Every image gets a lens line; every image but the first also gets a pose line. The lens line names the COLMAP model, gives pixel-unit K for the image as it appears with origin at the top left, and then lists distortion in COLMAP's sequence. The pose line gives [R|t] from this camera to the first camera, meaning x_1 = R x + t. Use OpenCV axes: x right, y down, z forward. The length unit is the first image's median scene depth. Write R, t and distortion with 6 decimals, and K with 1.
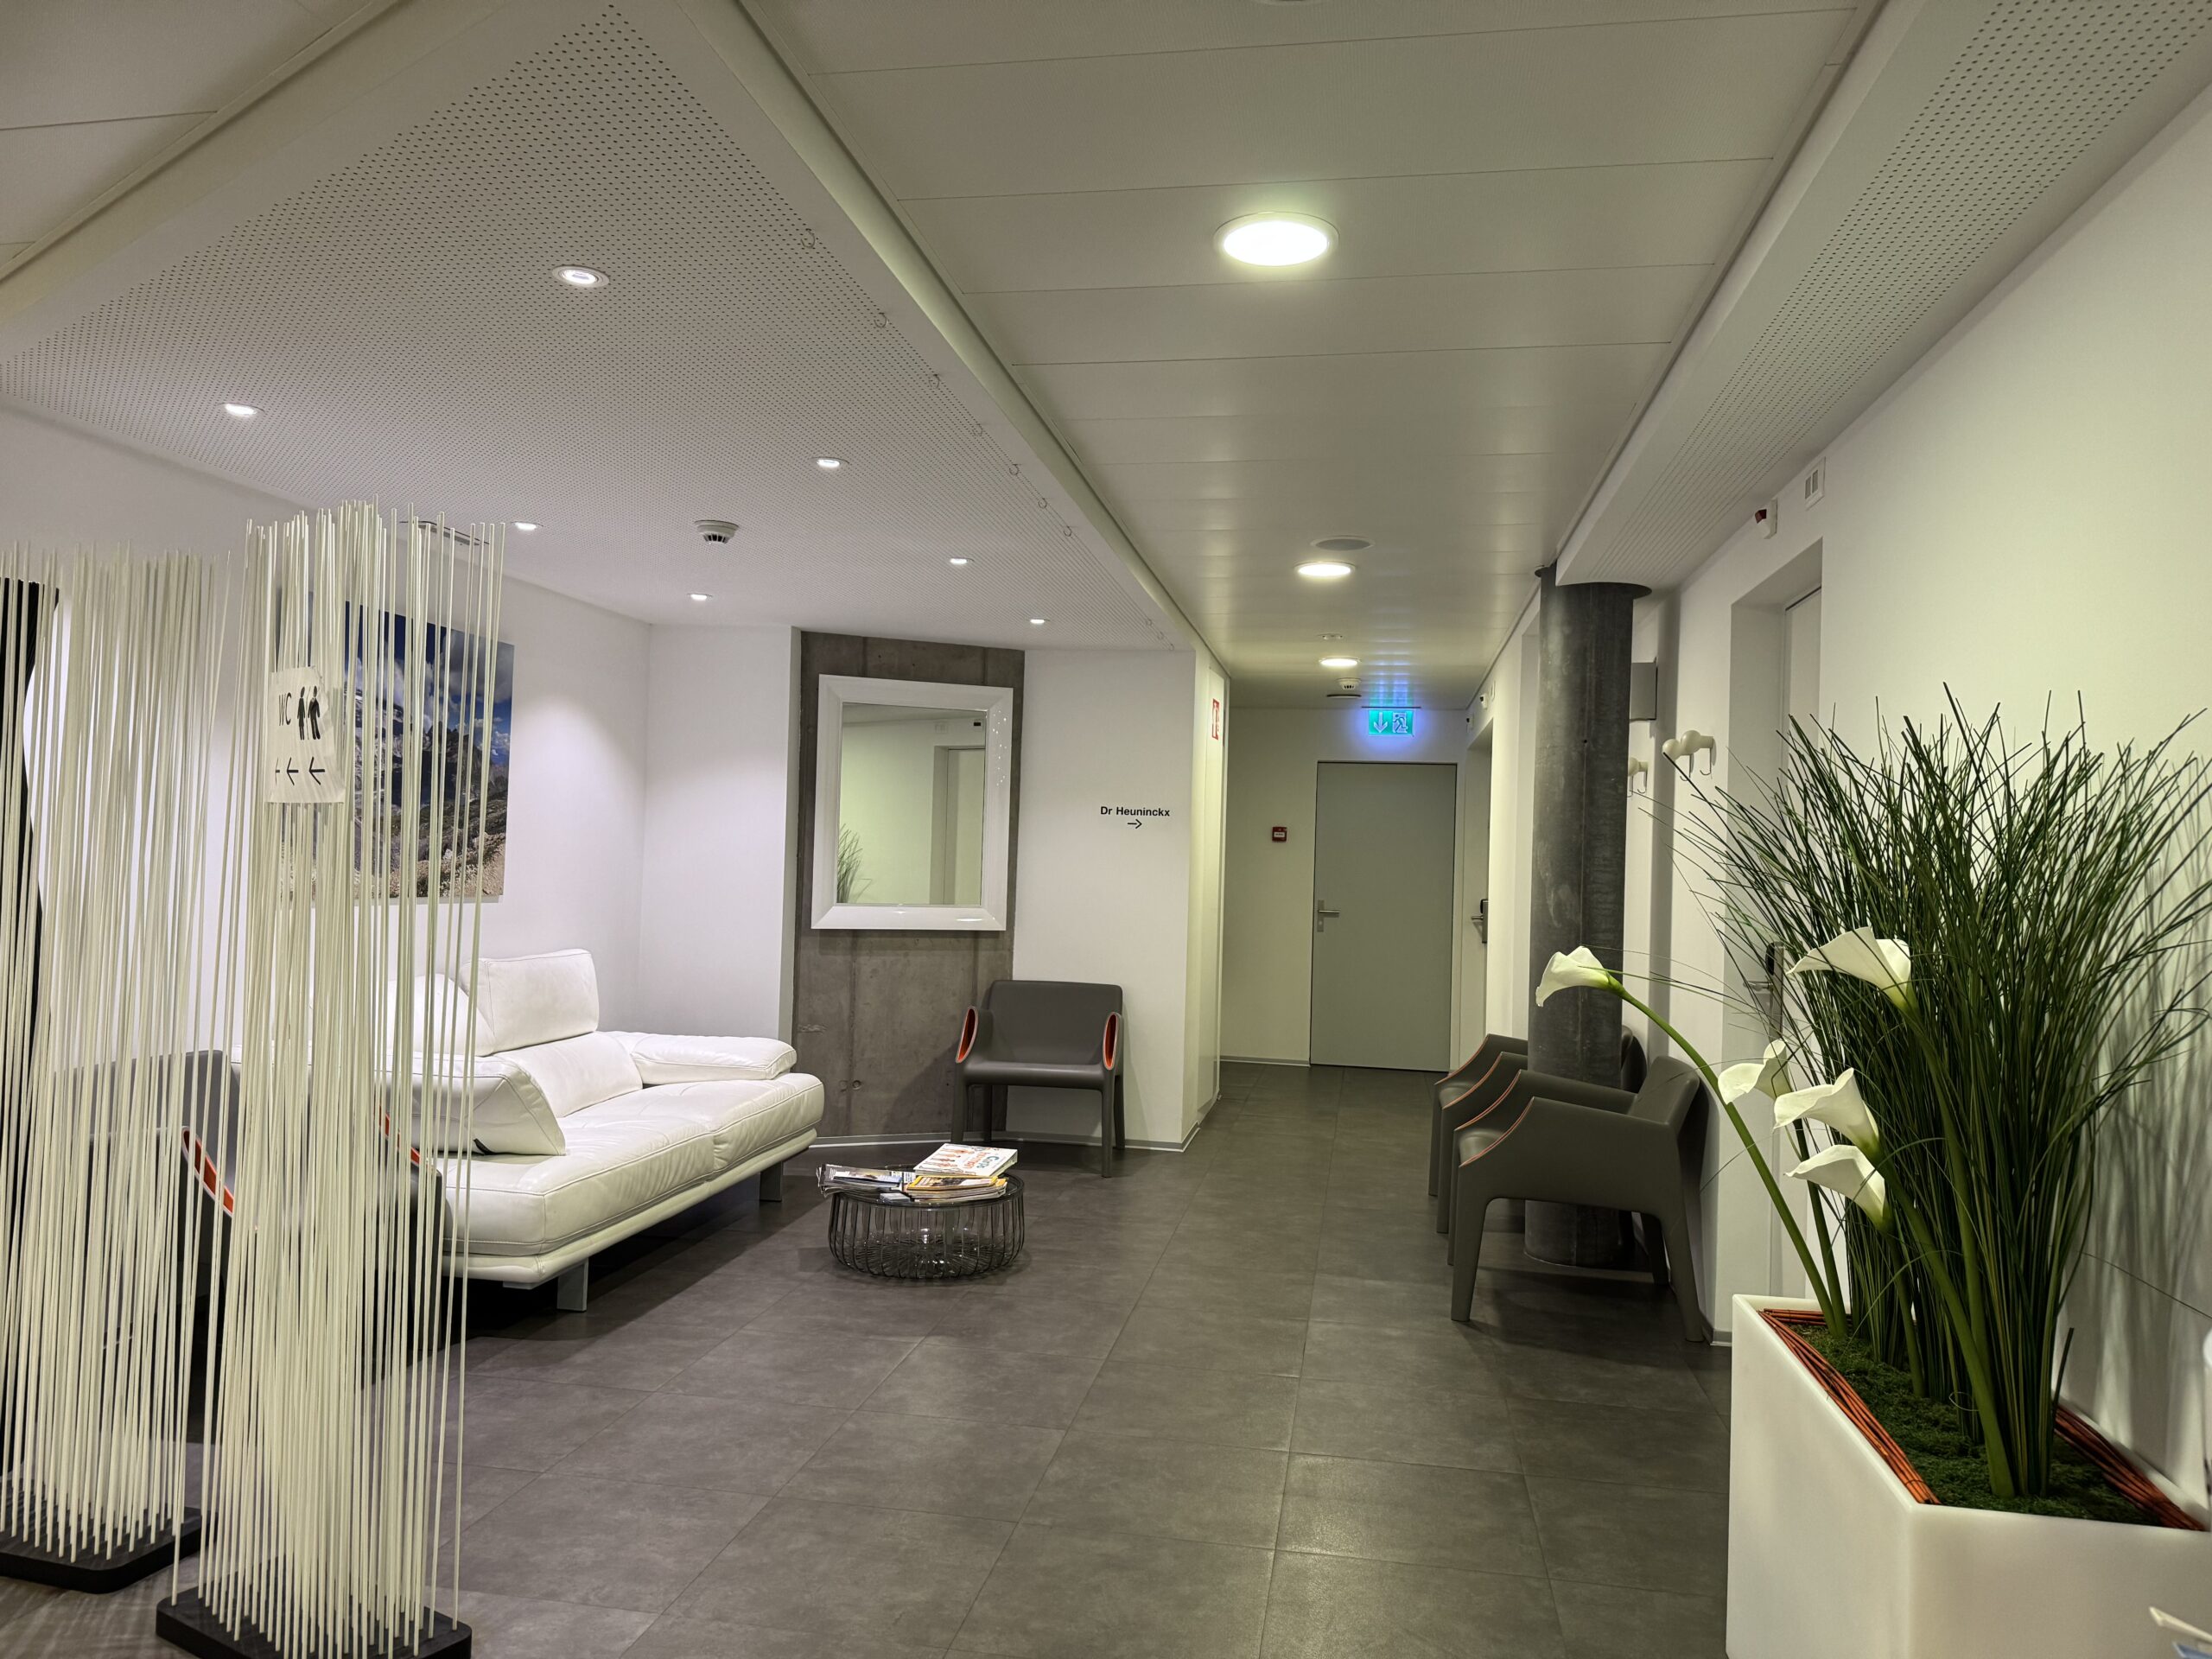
lens RADIAL K [[1534.7, 0, 1104.4], [0, 1534.7, 832.2], [0, 0, 1]] dist [0.162428, -0.277093]
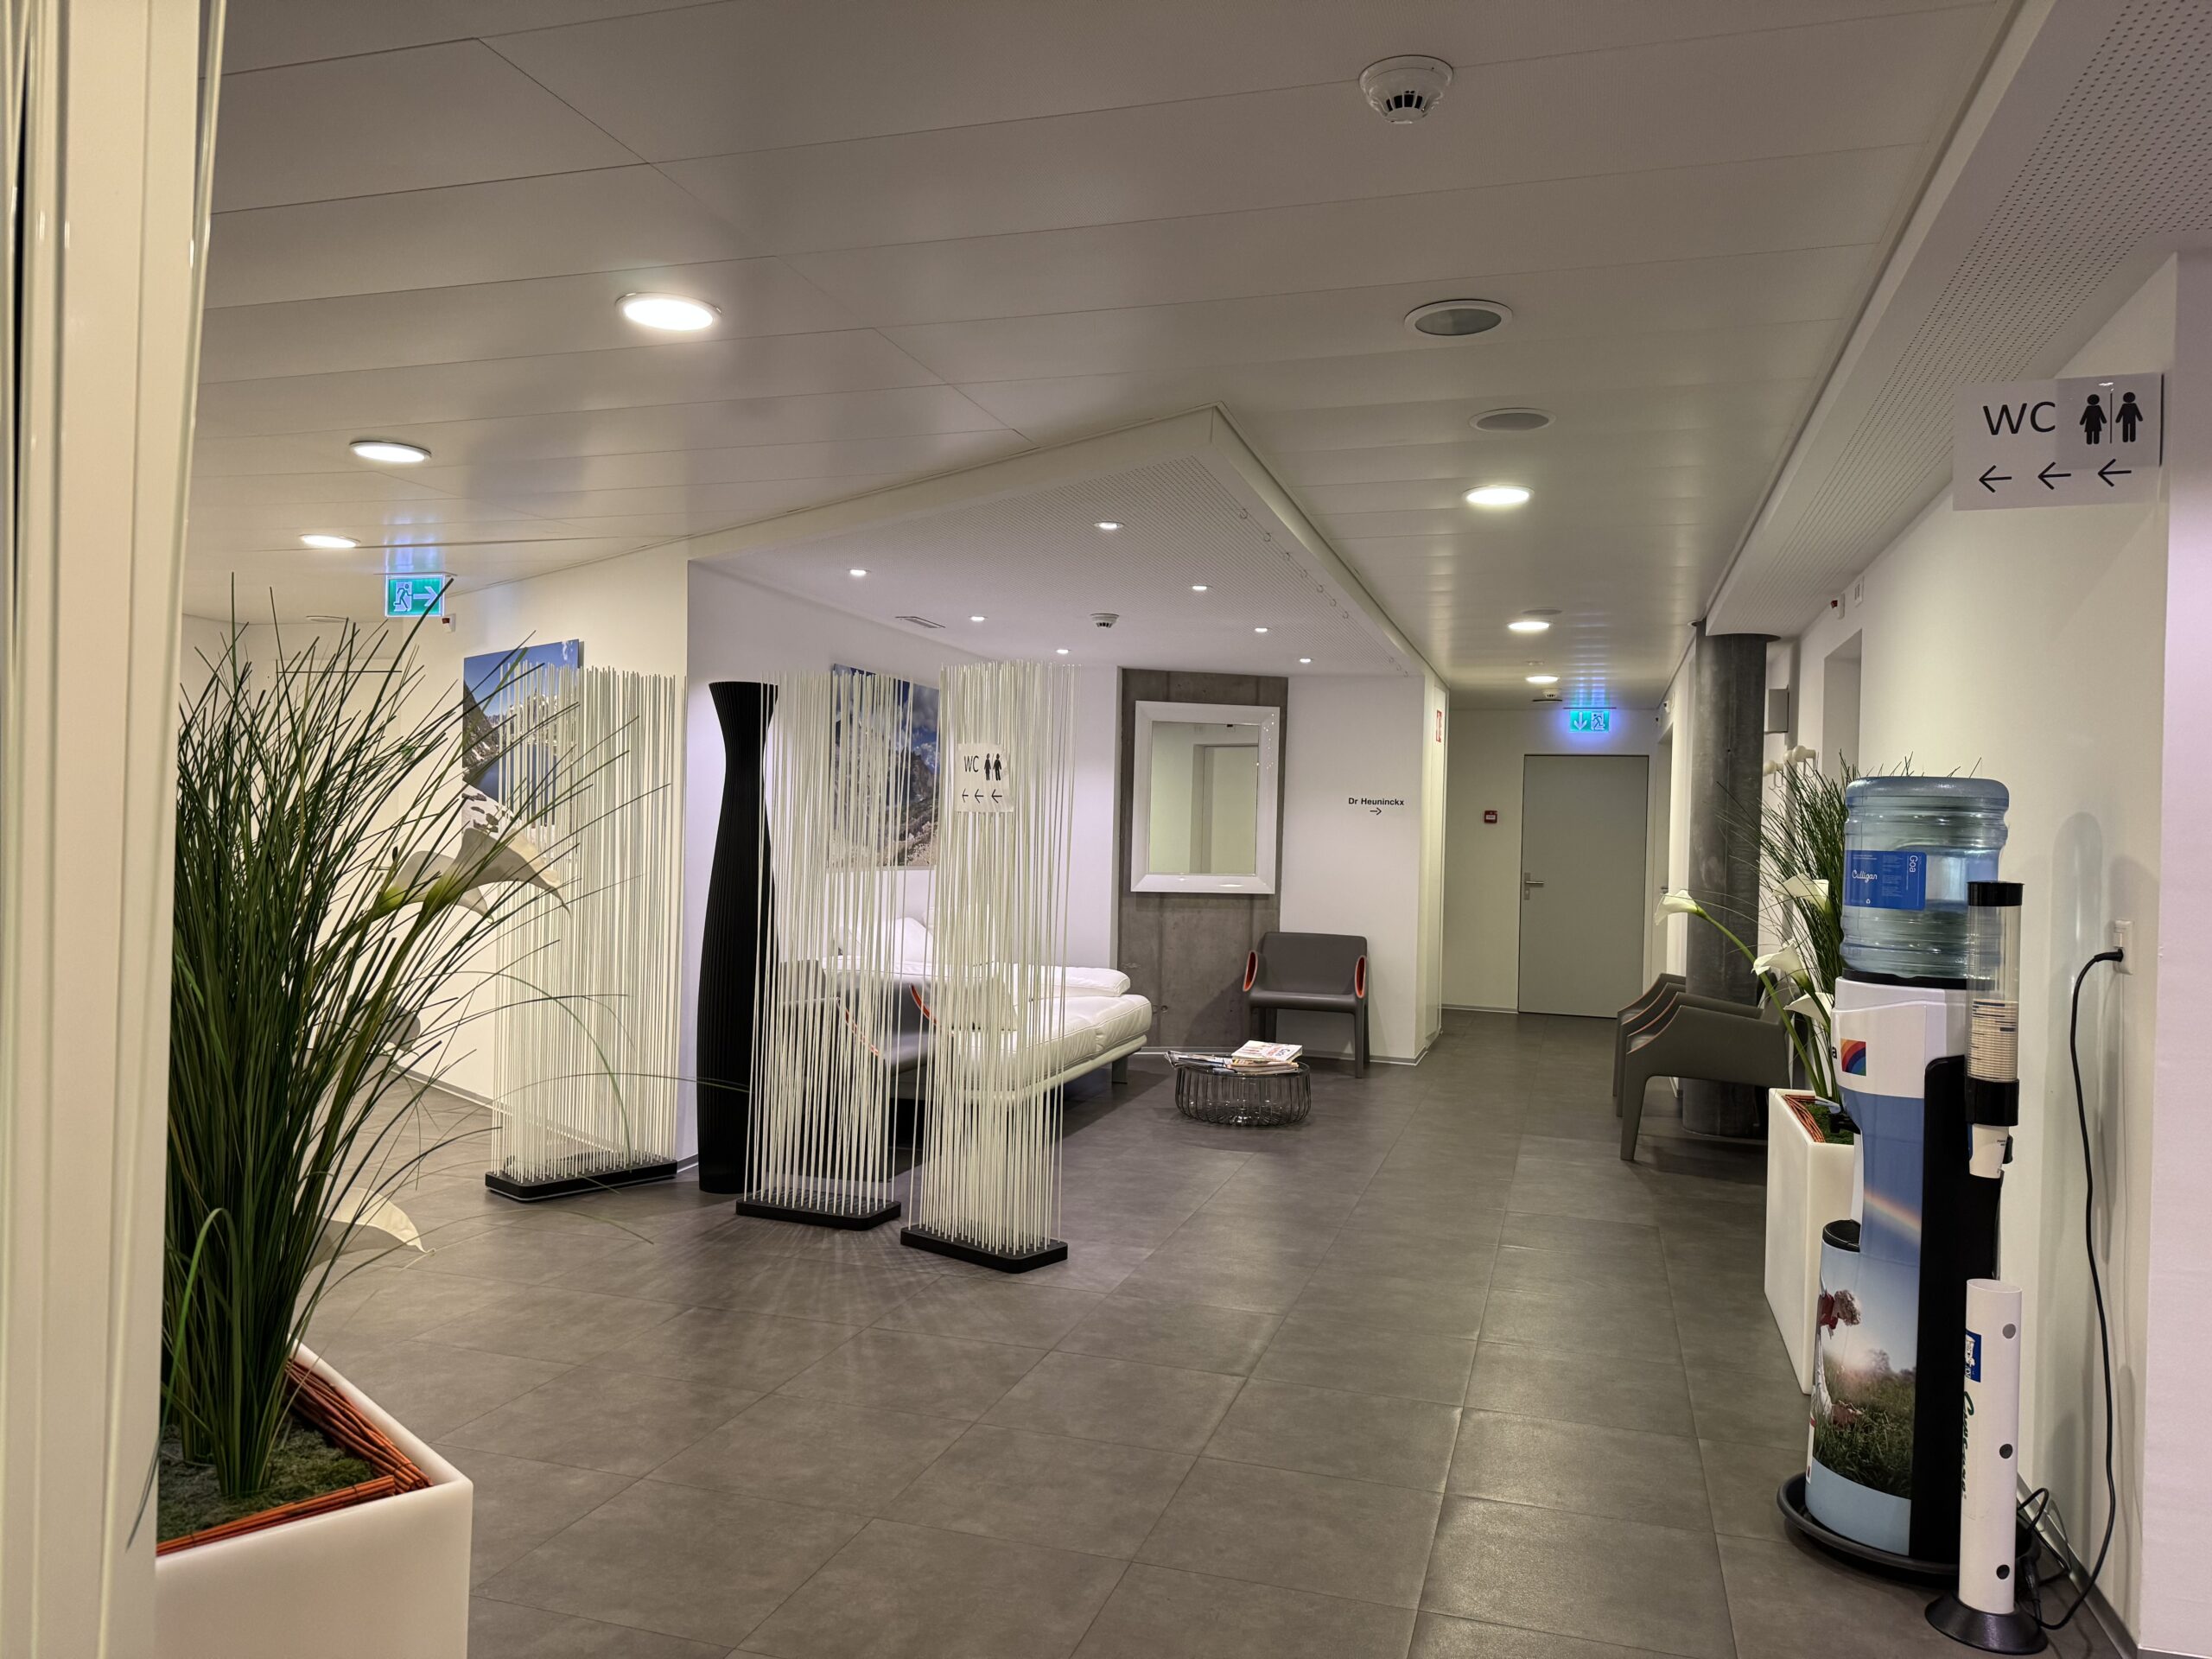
lens RADIAL K [[1534.7, 0, 1104.4], [0, 1534.7, 832.2], [0, 0, 1]] dist [0.162428, -0.277093]
pose [[0.991847, -0.003570, -0.127385, -0.044224], [0.005328, 0.999895, 0.013468, -0.006941], [0.127324, -0.014037, 0.991762, -0.329881]]
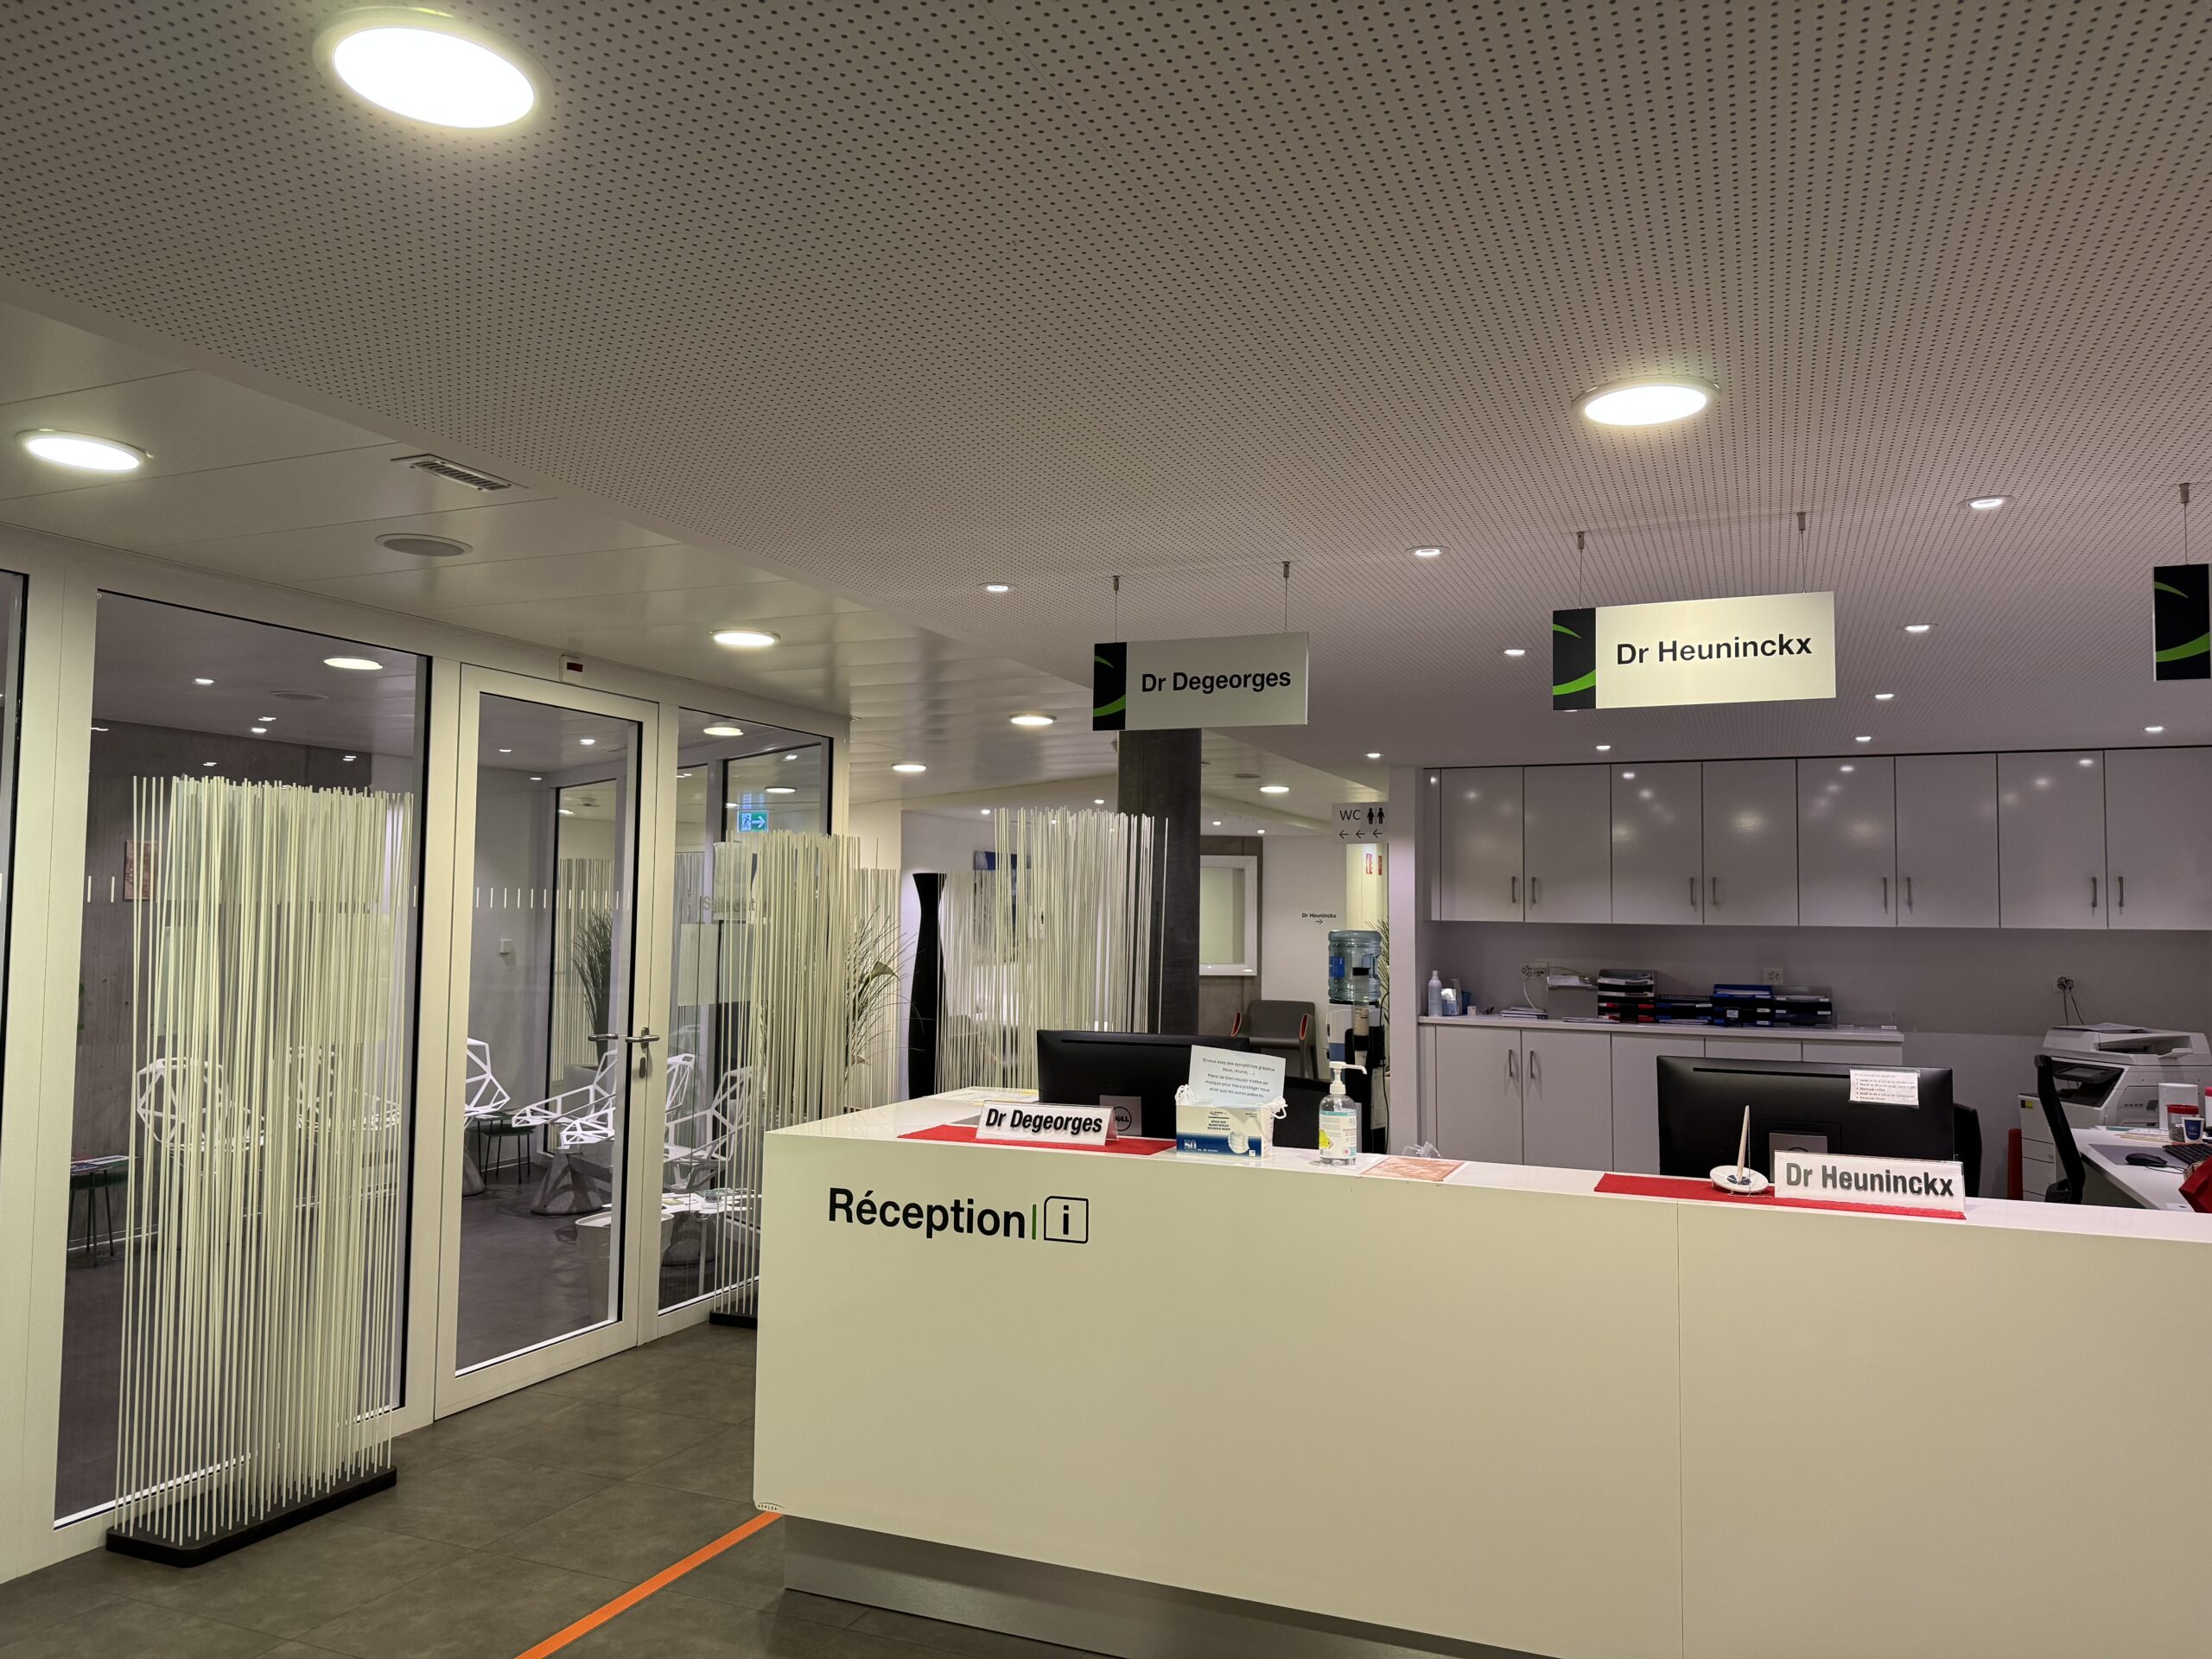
lens RADIAL K [[1550.1, 0, 1104.3], [0, 1550.1, 835.2], [0, 0, 1]] dist [0.077527, -0.082421]
pose [[0.973529, -0.032127, -0.226295, 0.225533], [0.023499, 0.998894, -0.040716, -0.045714], [0.227353, 0.034321, 0.973207, -1.127029]]
